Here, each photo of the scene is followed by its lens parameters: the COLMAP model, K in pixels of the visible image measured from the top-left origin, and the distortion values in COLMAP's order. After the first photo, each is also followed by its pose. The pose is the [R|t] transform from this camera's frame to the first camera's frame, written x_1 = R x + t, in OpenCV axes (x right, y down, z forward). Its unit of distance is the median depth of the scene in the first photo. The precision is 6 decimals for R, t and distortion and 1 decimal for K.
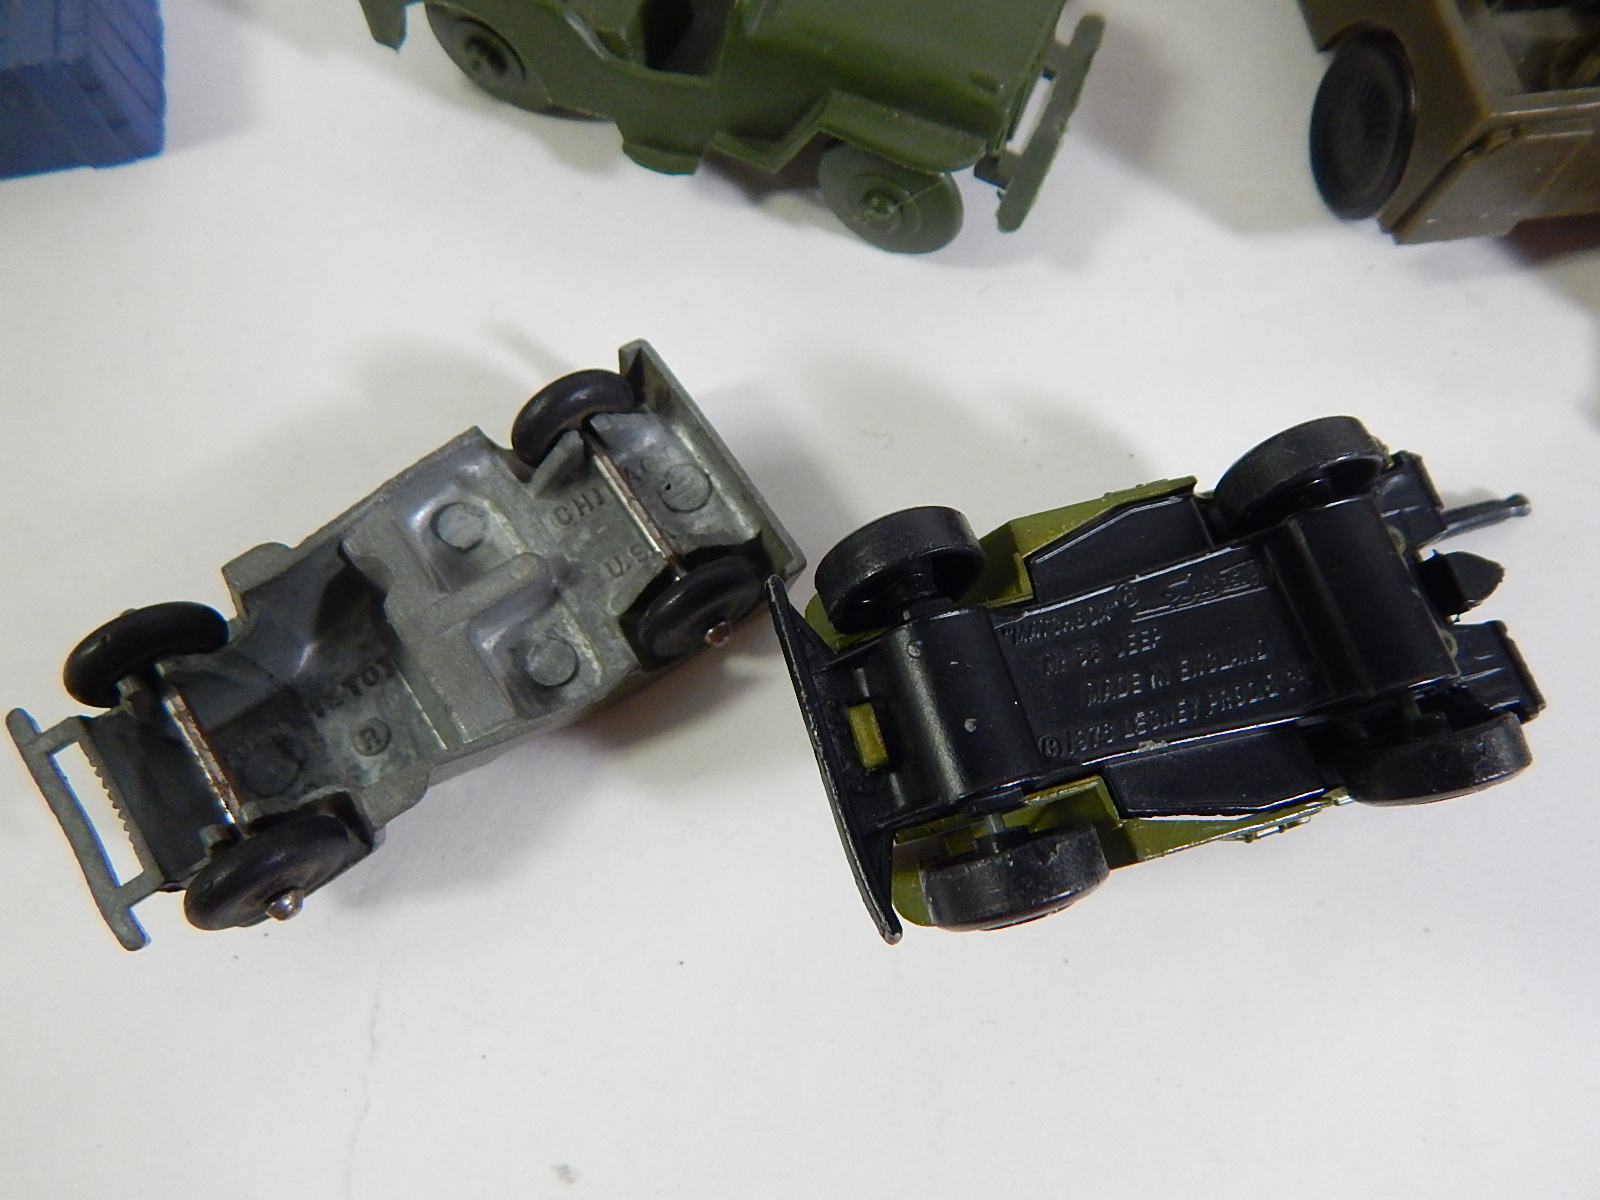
lens RADIAL K [[1043.7, 0, 804.4], [0, 1043.7, 593.5], [0, 0, 1]] dist [0.013662, -0.006913]
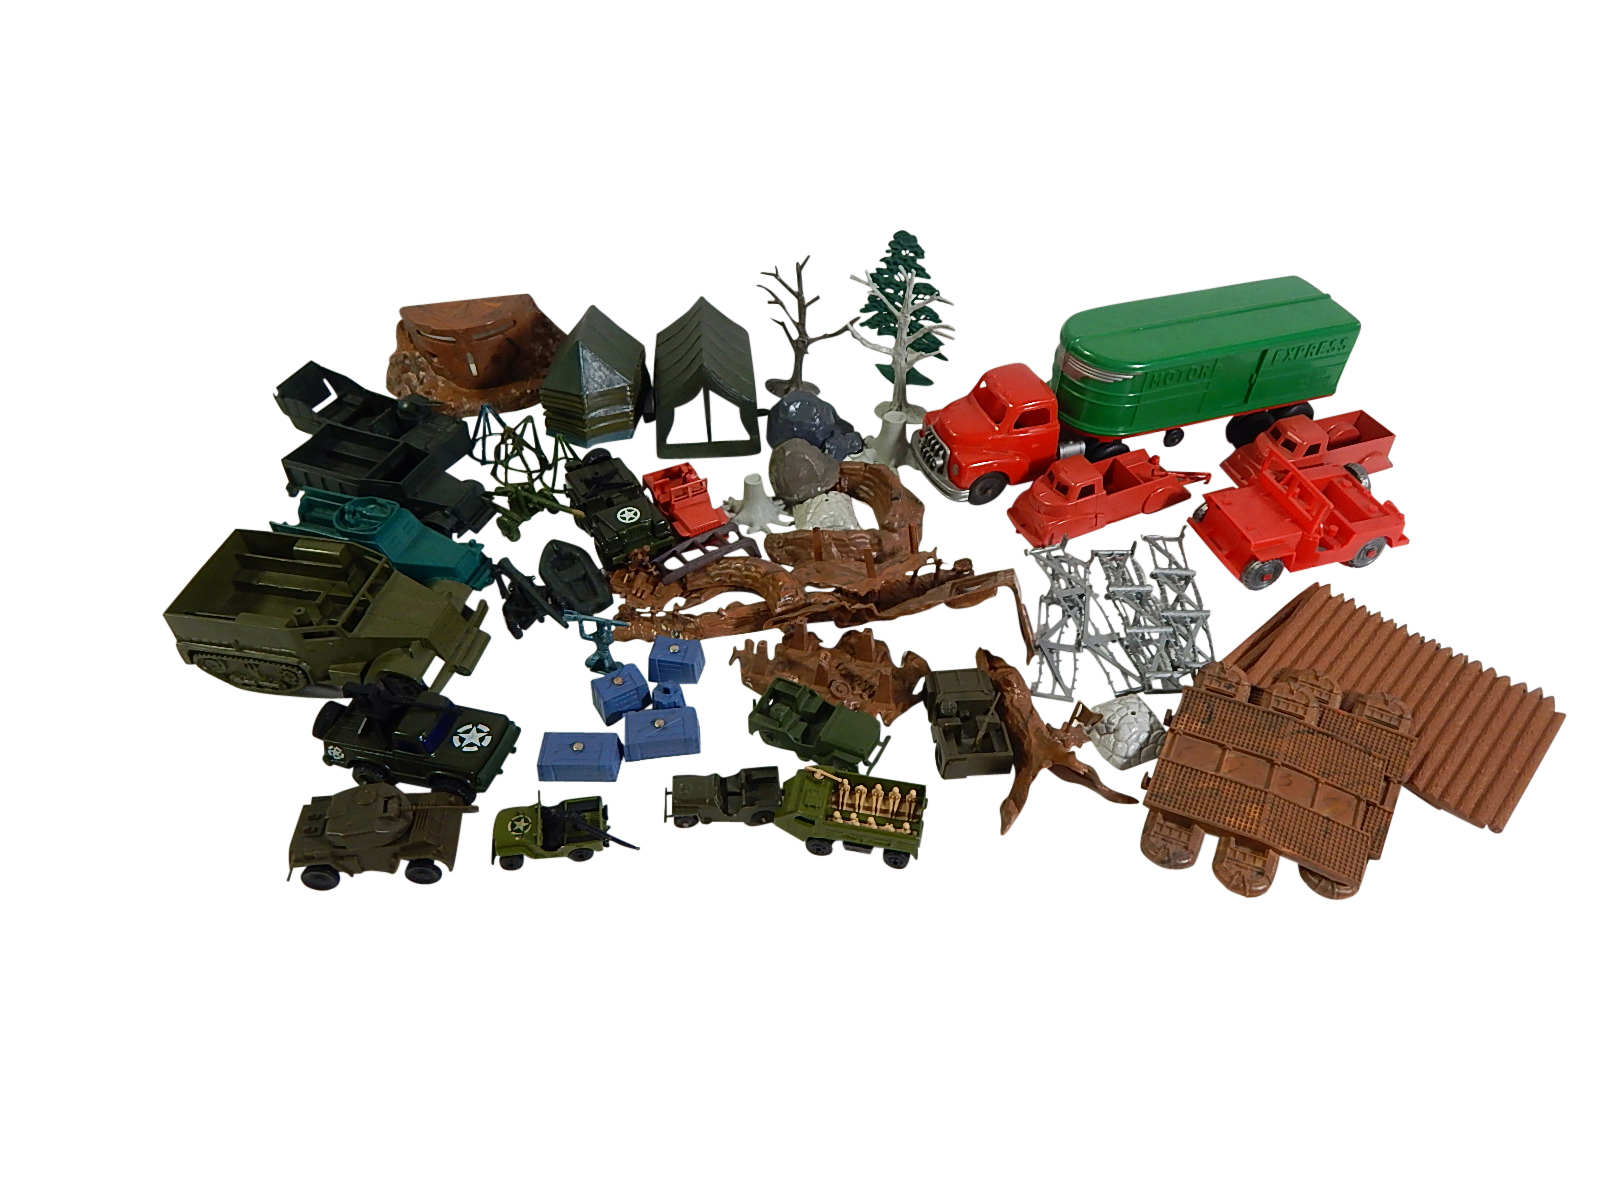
lens RADIAL K [[1043.7, 0, 804.4], [0, 1043.7, 593.5], [0, 0, 1]] dist [0.013662, -0.006913]
pose [[0.997548, 0.031658, -0.062417, 0.171243], [-0.058020, 0.872819, -0.484583, 1.409894], [0.039138, 0.487016, 0.872515, -4.001260]]
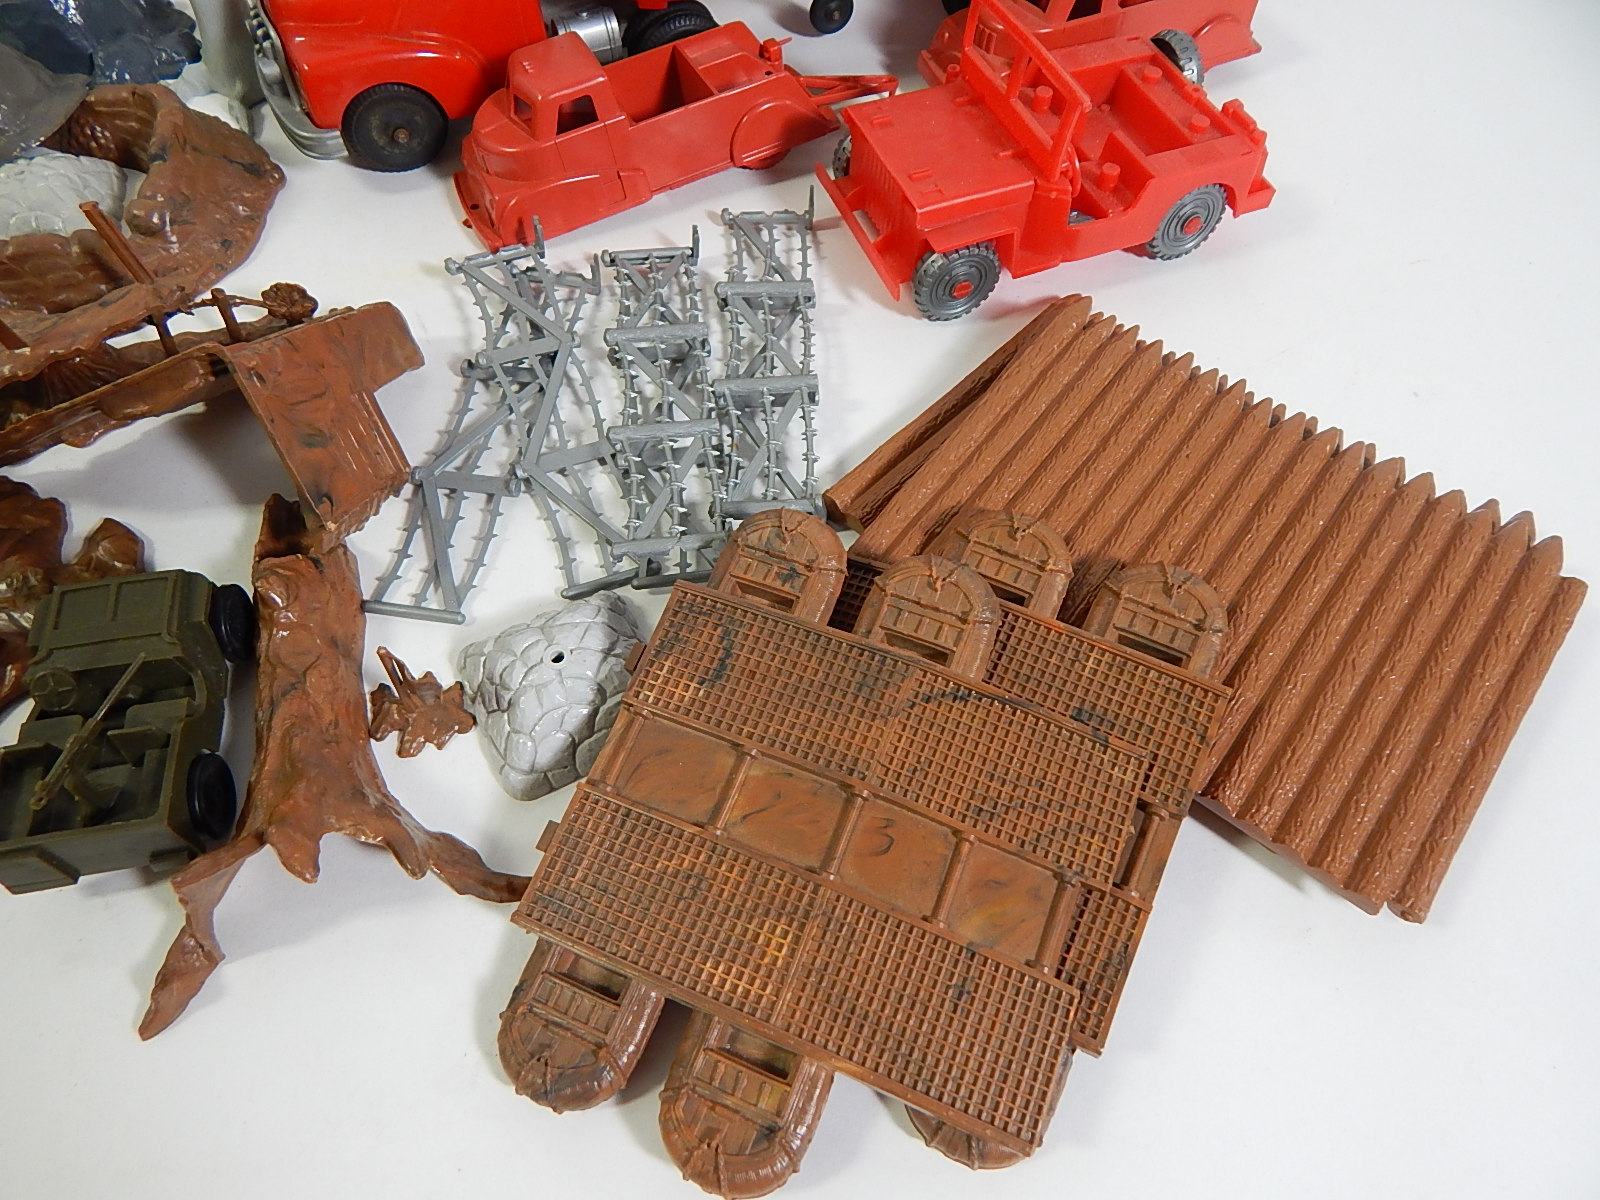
lens RADIAL K [[1043.7, 0, 804.4], [0, 1043.7, 593.5], [0, 0, 1]] dist [0.013662, -0.006913]
pose [[0.999576, -0.029022, -0.002430, 2.075480], [0.027257, 0.961638, -0.272964, -0.293393], [0.010259, 0.272782, 0.962021, -1.026323]]
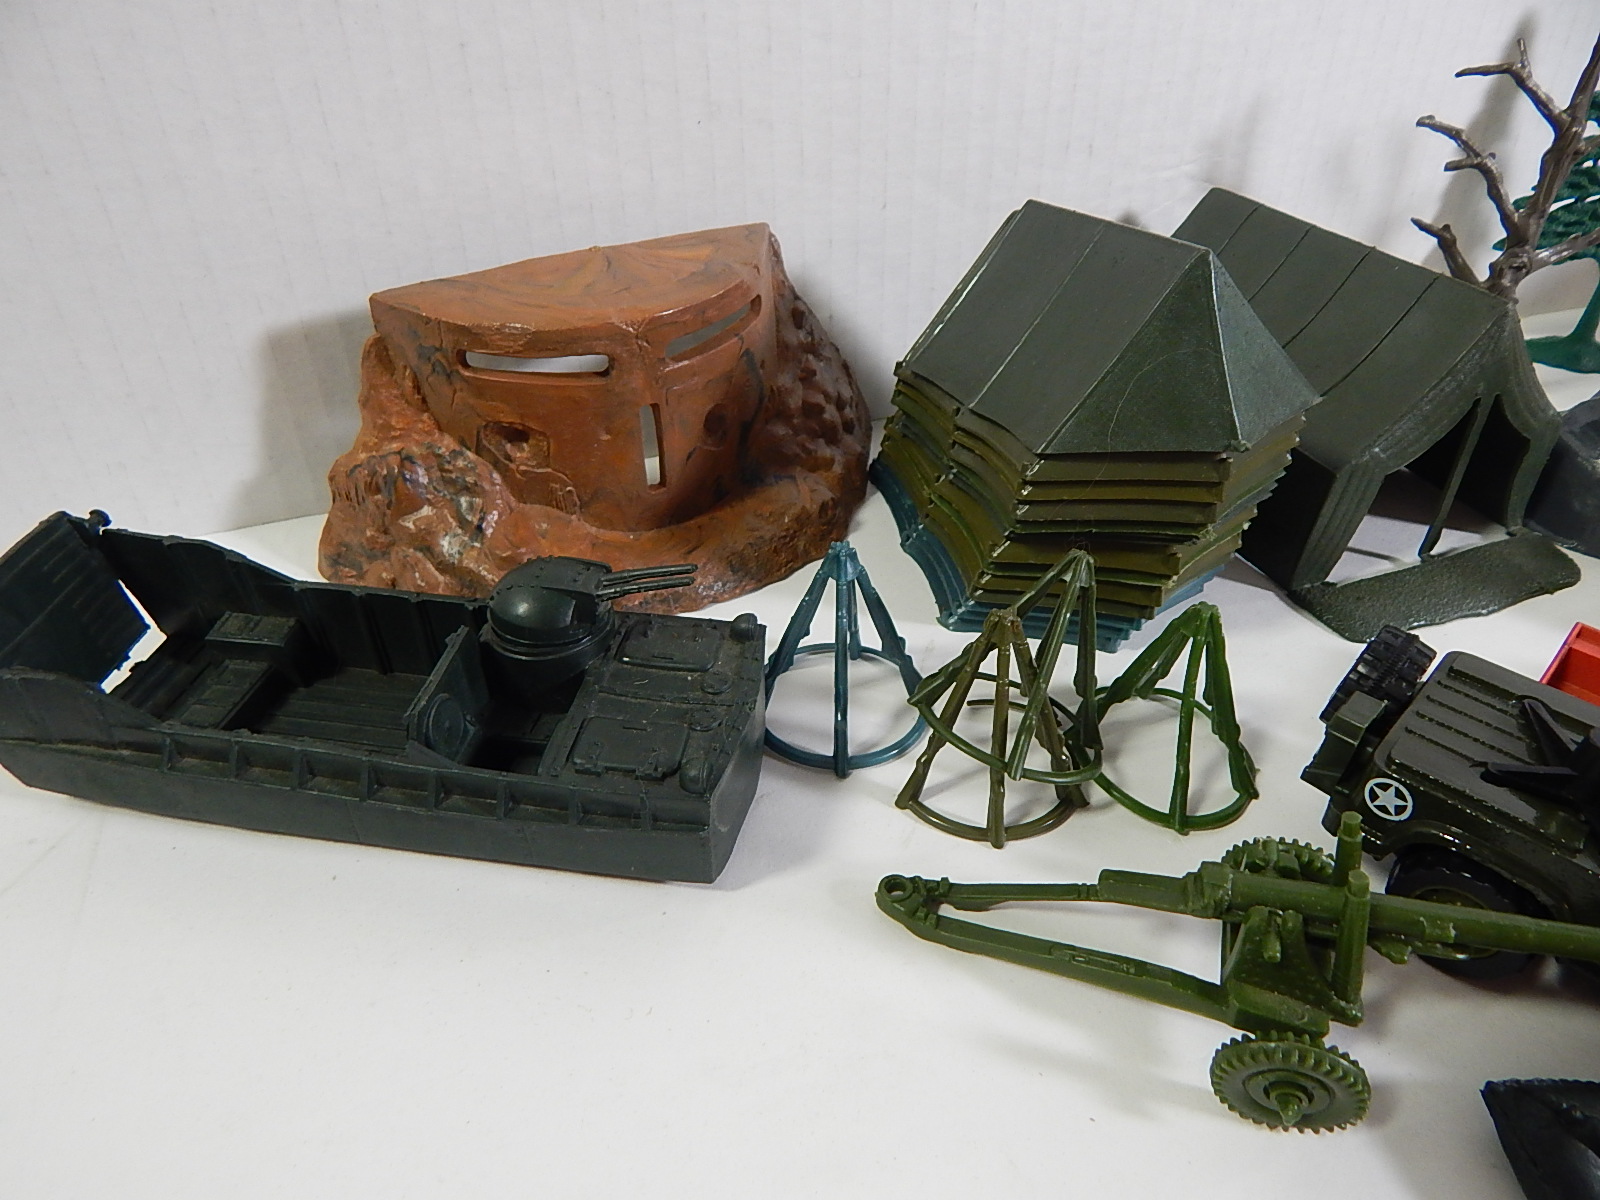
lens RADIAL K [[1066.6, 0, 800.0], [0, 1066.6, 600.0], [0, 0, 1]] dist [0.004081, -0.000102]
pose [[0.971786, -0.146205, 0.185081, -2.889520], [0.228379, 0.779367, -0.583464, -1.830798], [-0.058941, 0.609271, 0.790768, -0.002060]]
